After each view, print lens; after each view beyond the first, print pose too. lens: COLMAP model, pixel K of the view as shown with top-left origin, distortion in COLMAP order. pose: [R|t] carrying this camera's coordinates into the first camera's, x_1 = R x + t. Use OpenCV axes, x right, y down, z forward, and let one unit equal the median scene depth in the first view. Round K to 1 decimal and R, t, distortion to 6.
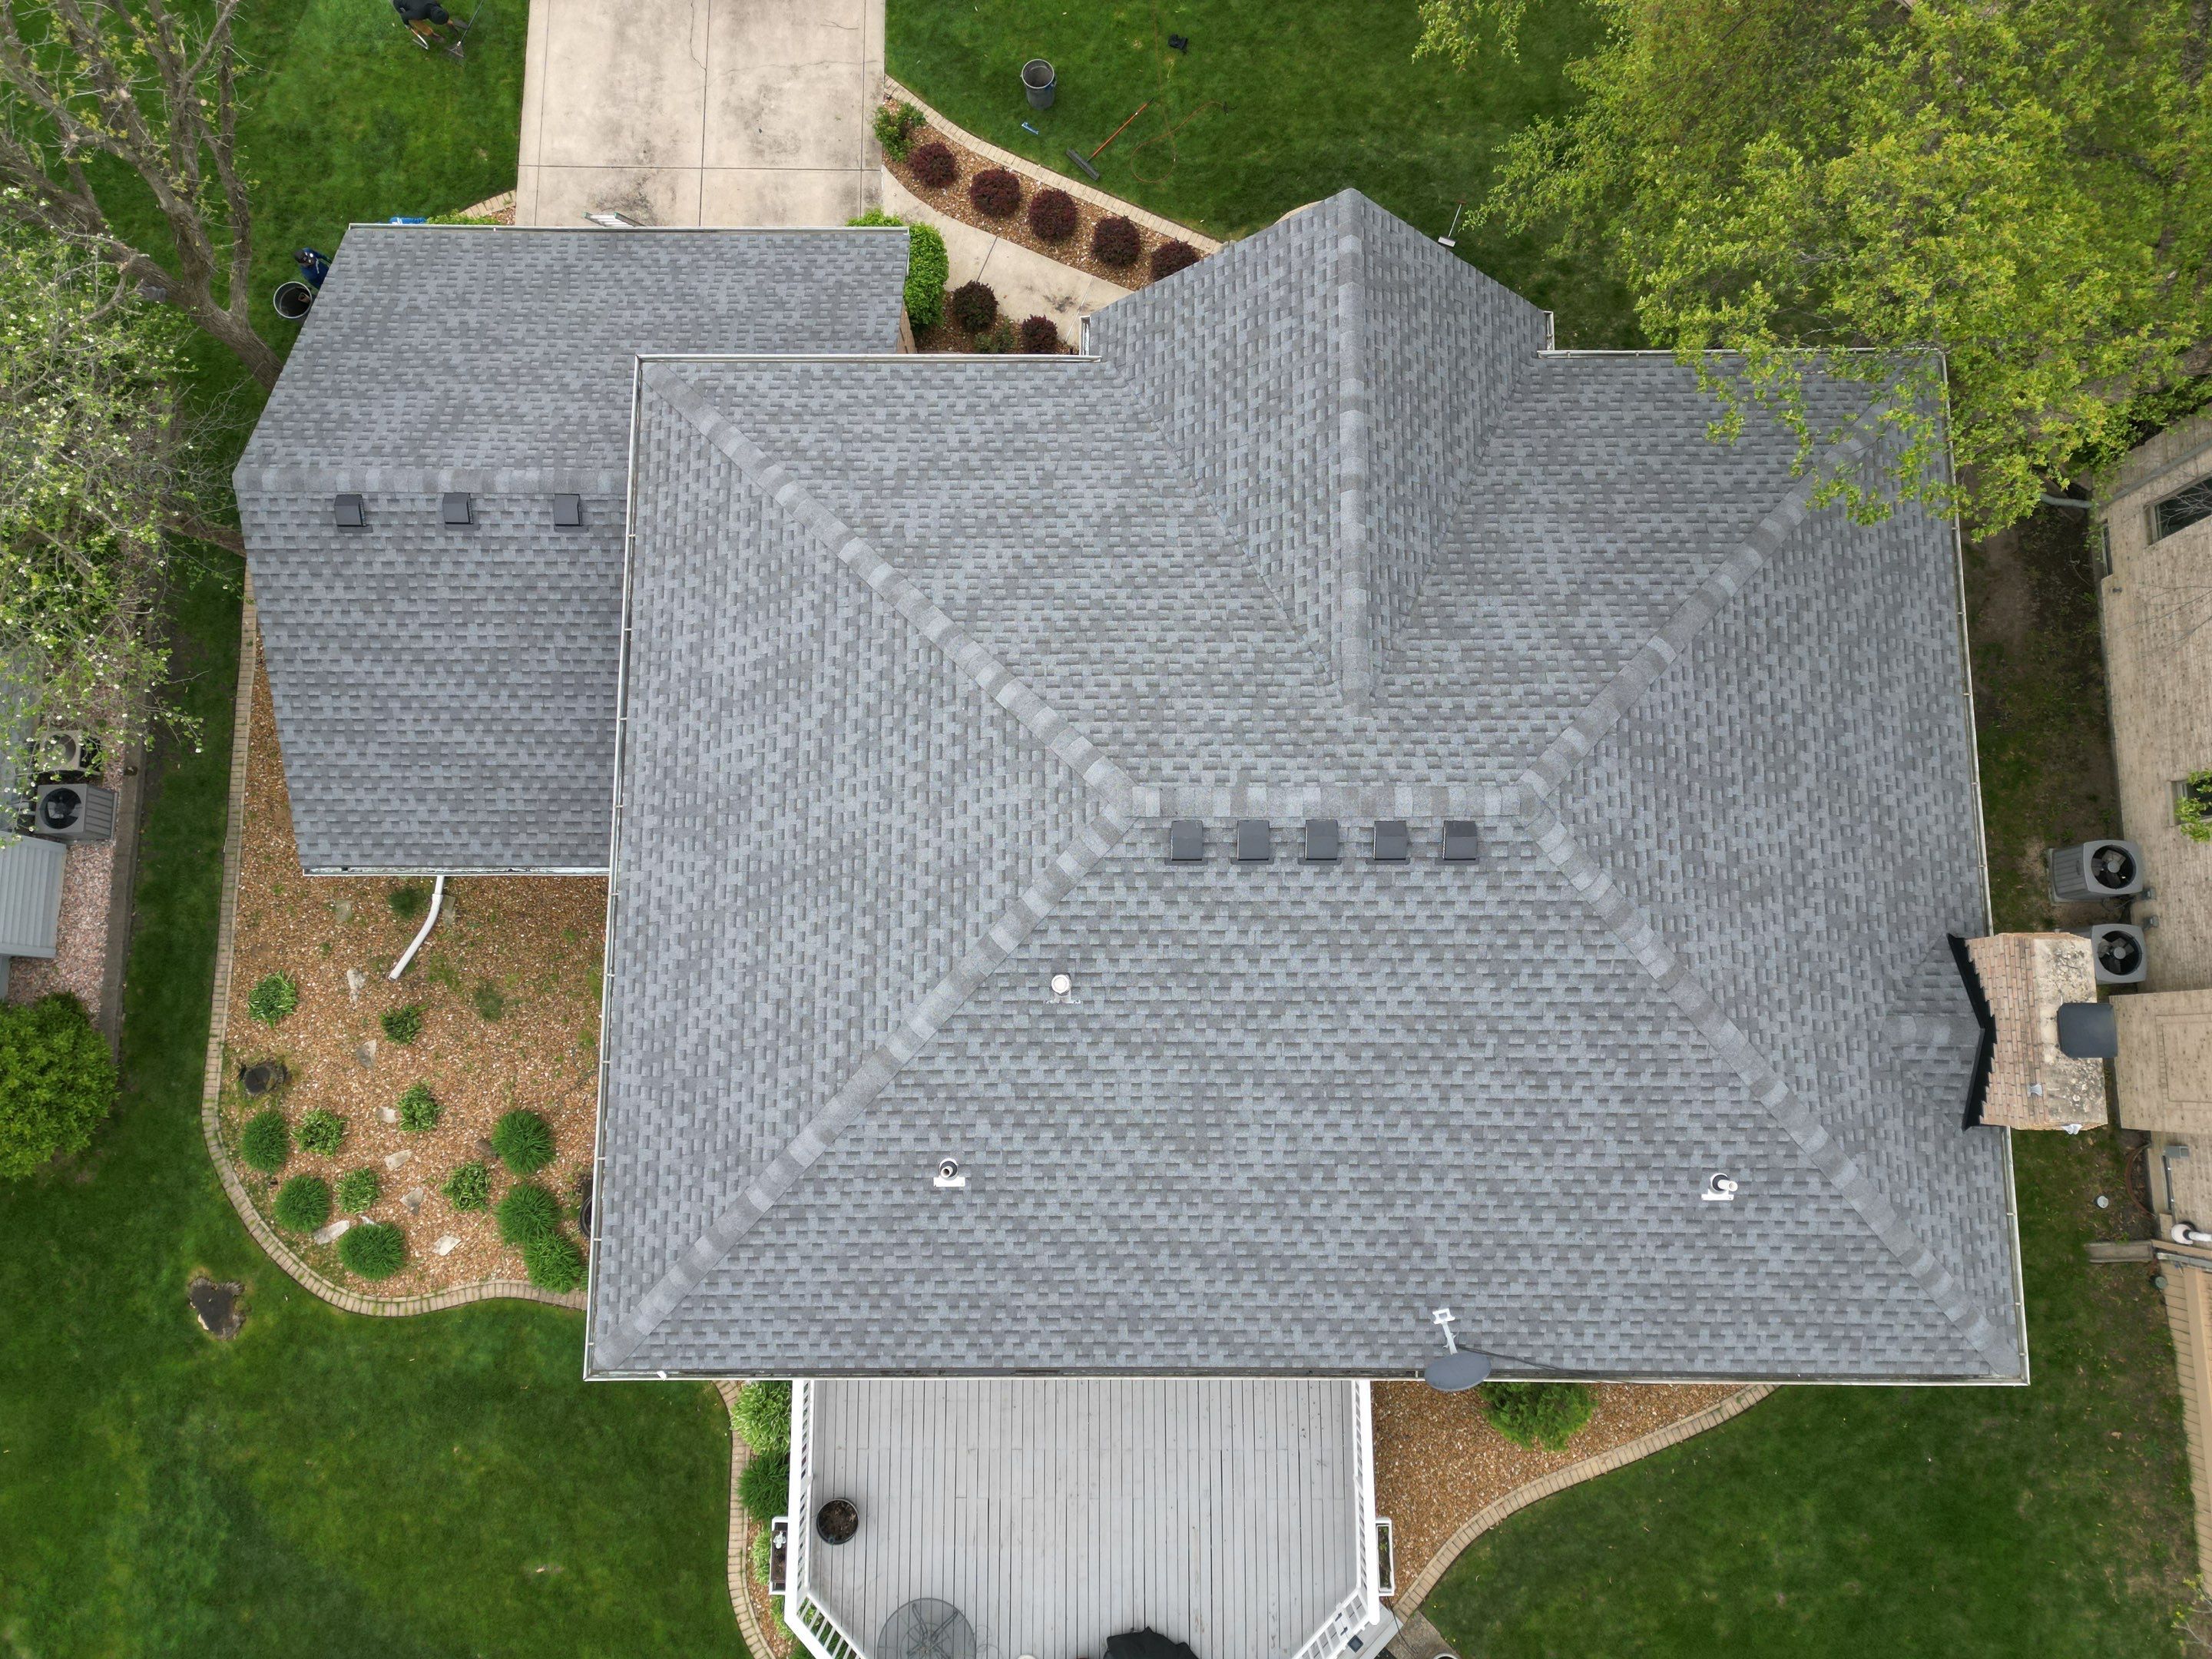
lens RADIAL K [[1539.2, 0, 1104.3], [0, 1539.2, 820.9], [0, 0, 1]] dist [0.114447, -0.113281]
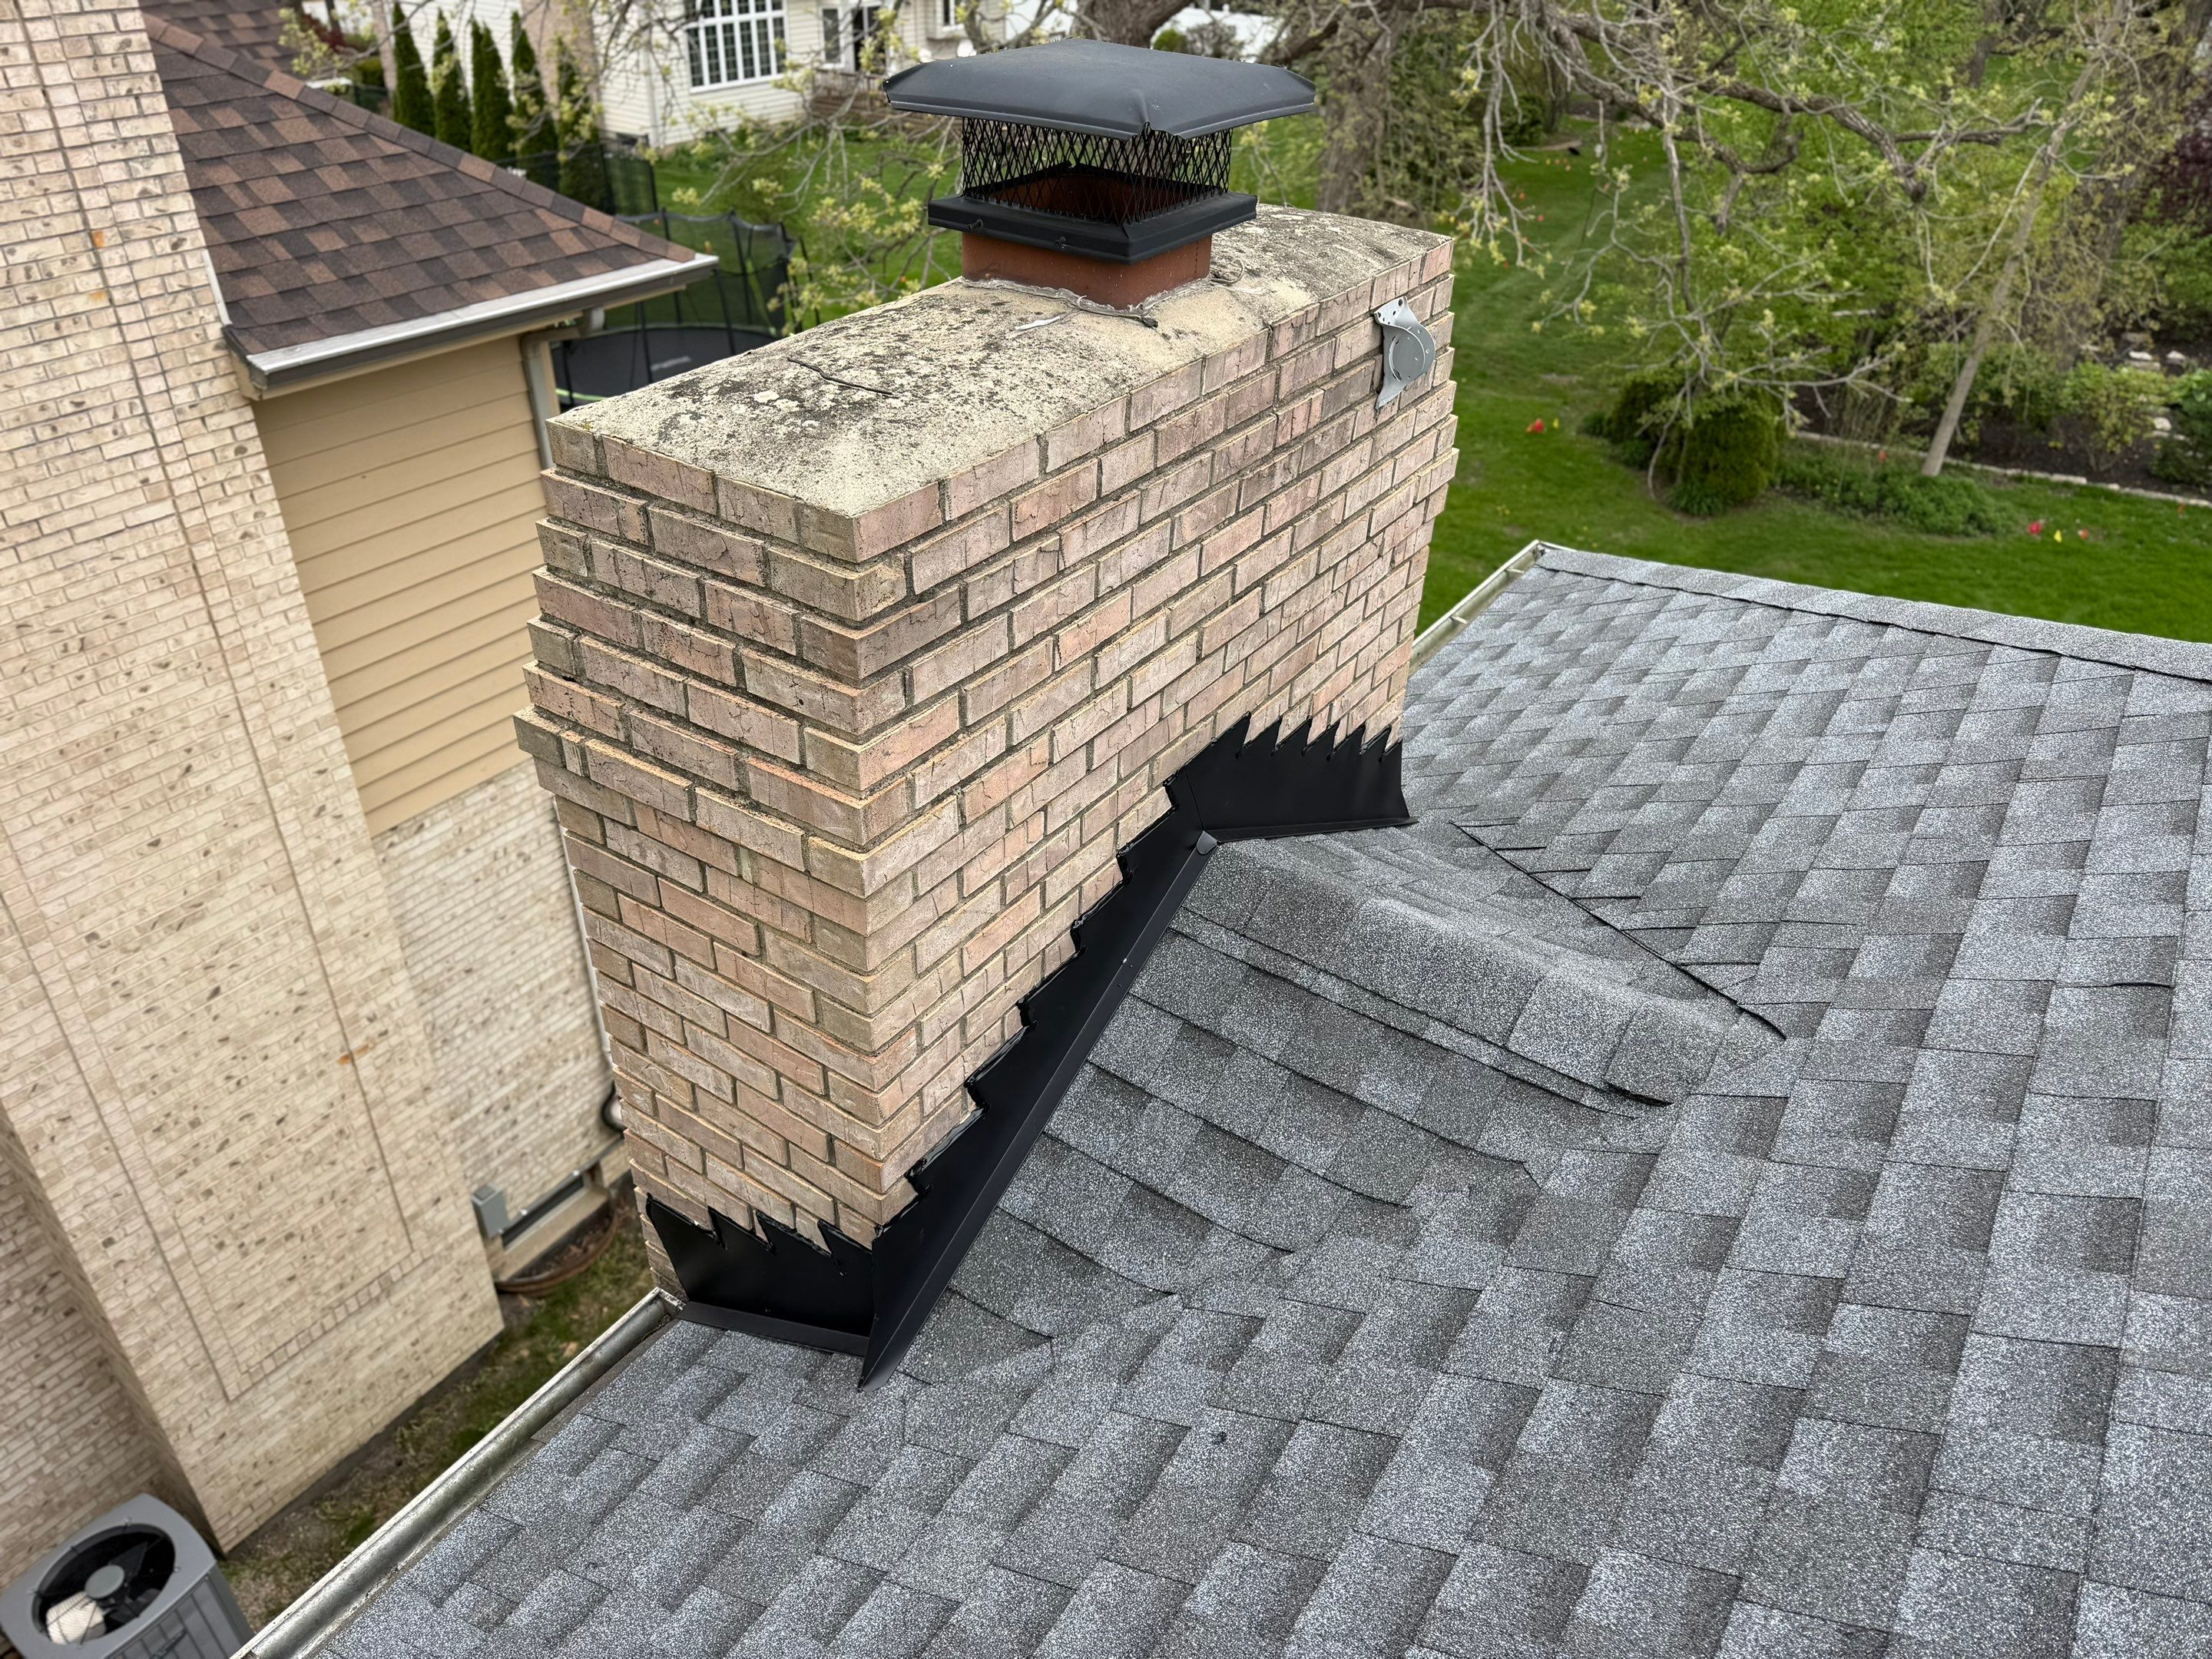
lens RADIAL K [[1511.8, 0, 1106.0], [0, 1511.8, 829.5], [0, 0, 1]] dist [0.043344, -0.032475]
pose [[-0.830511, -0.330798, 0.448134, 0.424346], [0.545067, -0.317009, 0.776149, -0.010589], [-0.114686, 0.888863, 0.443587, 0.802141]]
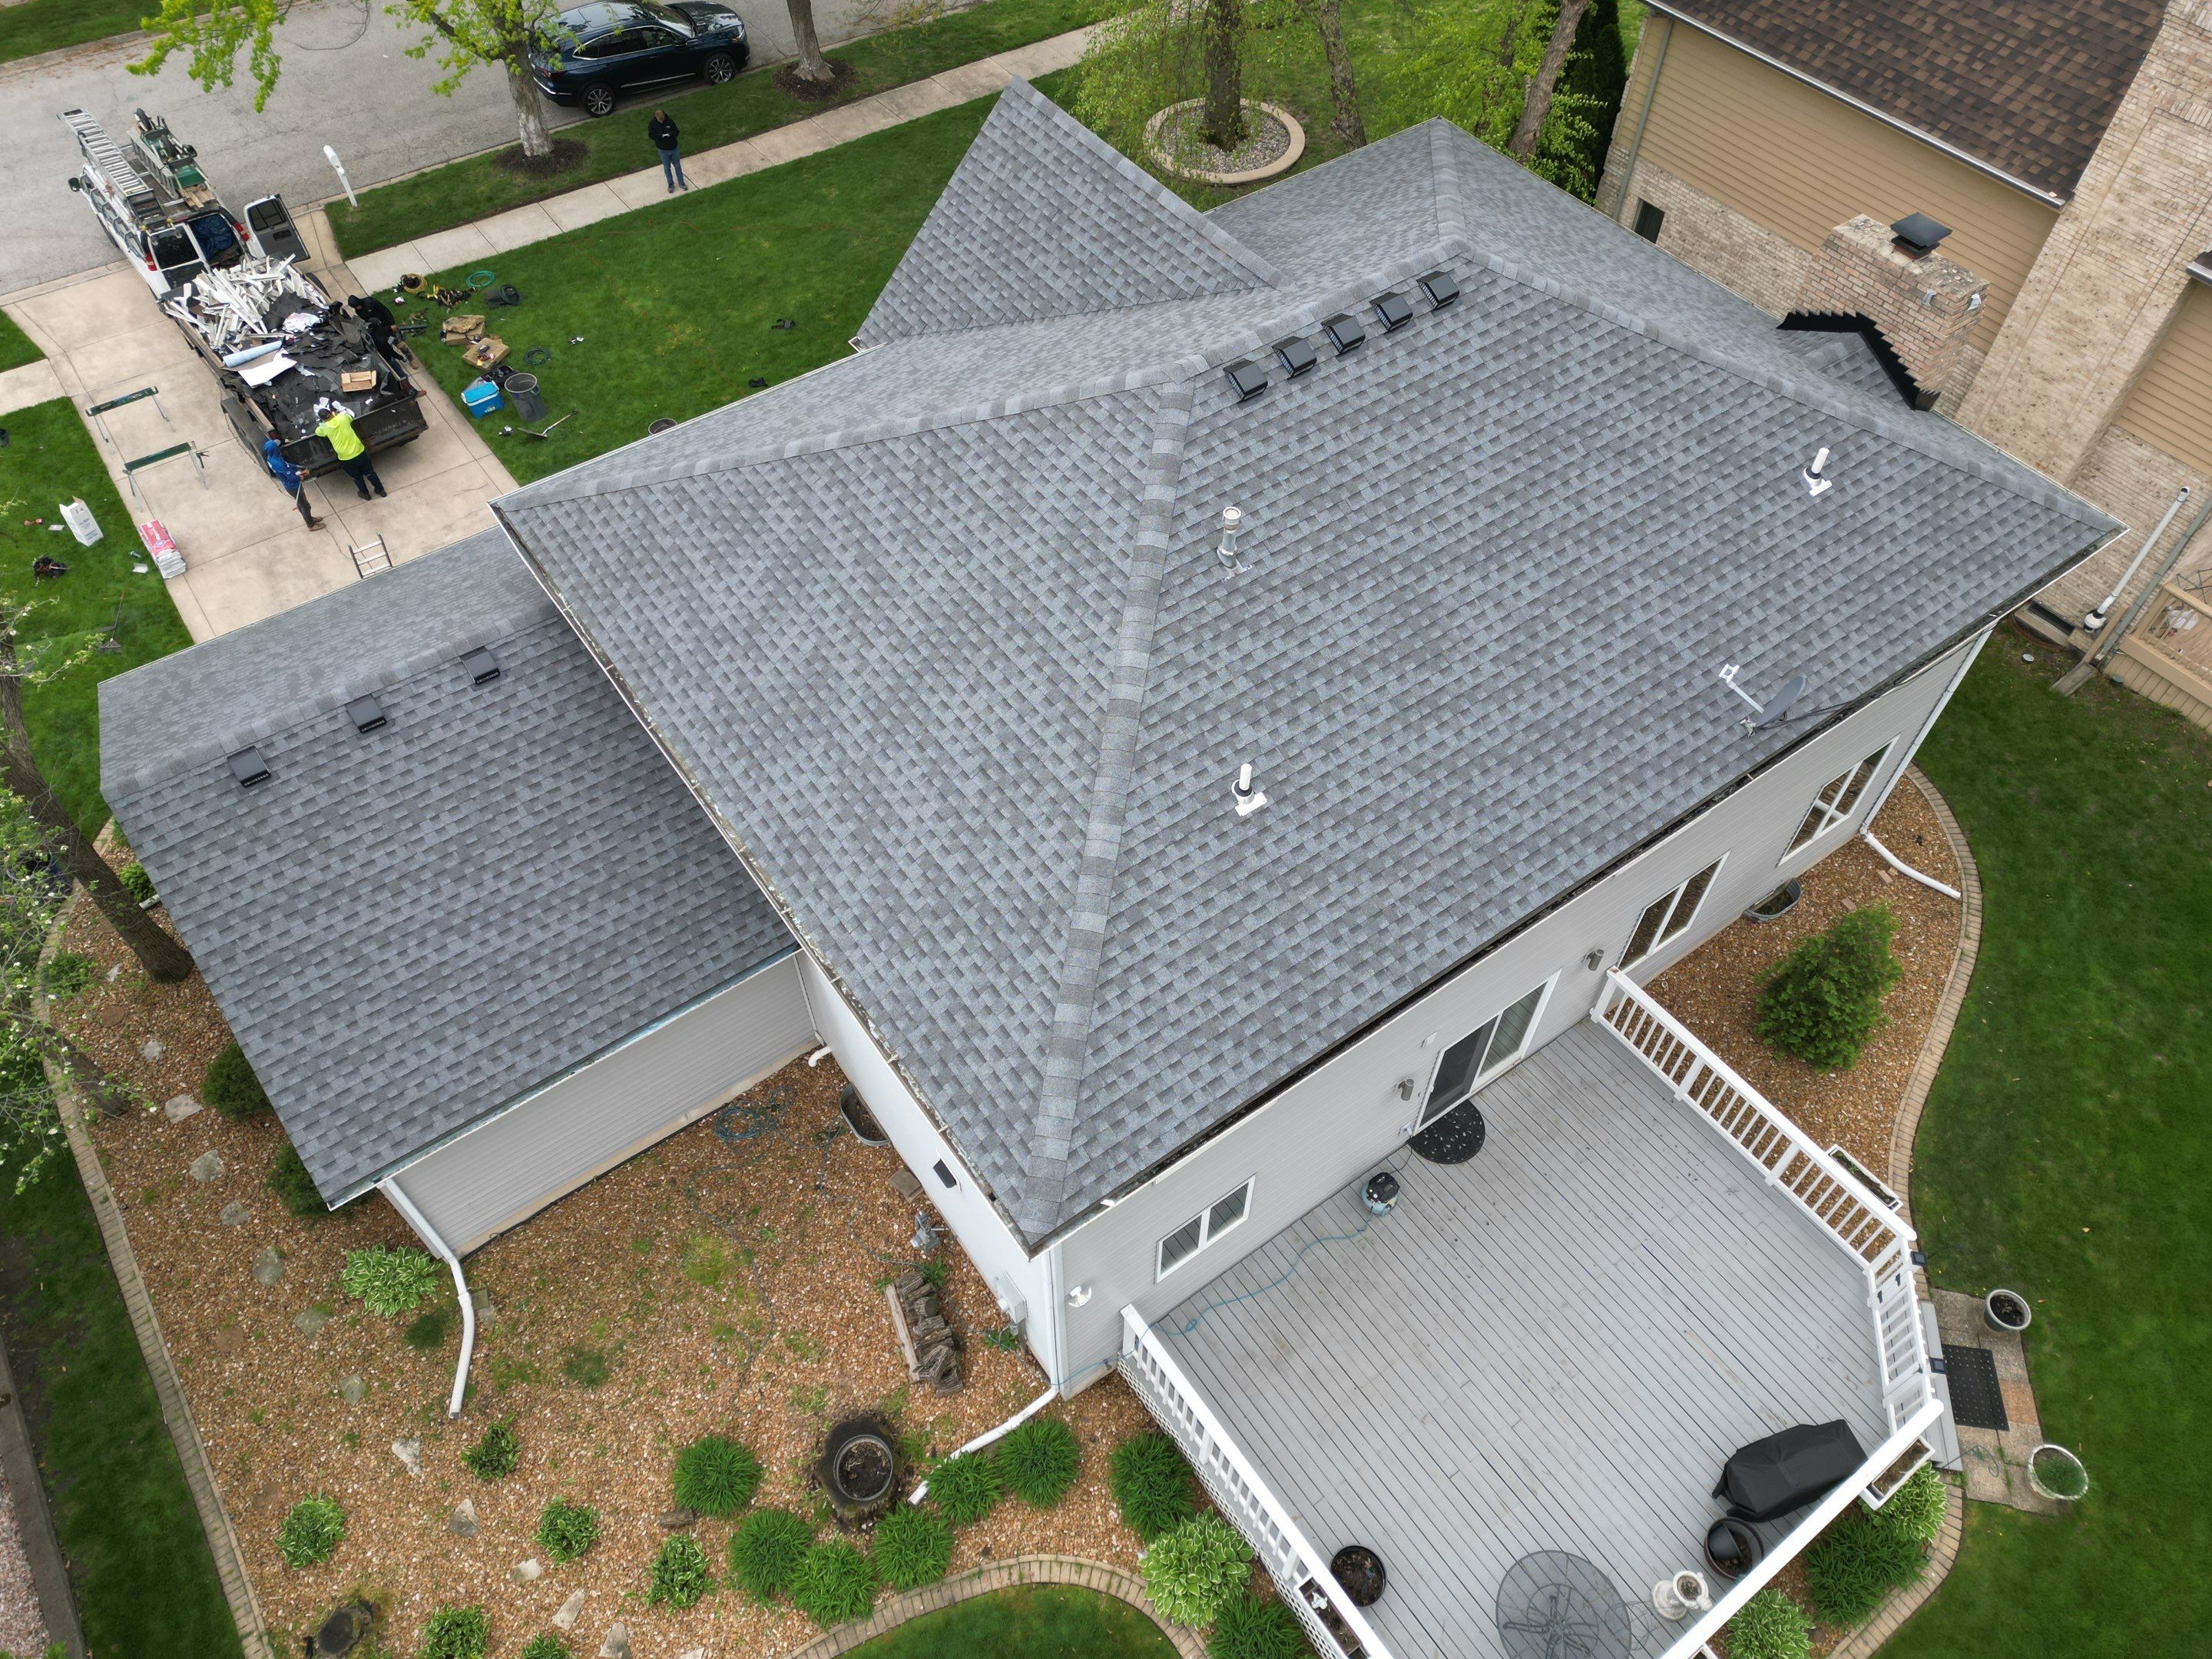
lens RADIAL K [[1539.2, 0, 1104.3], [0, 1539.2, 820.9], [0, 0, 1]] dist [0.114447, -0.113281]
pose [[0.814278, -0.455640, 0.359645, -0.422132], [0.573650, 0.726378, -0.378551, 0.450291], [-0.088755, 0.514556, 0.852851, 0.207368]]
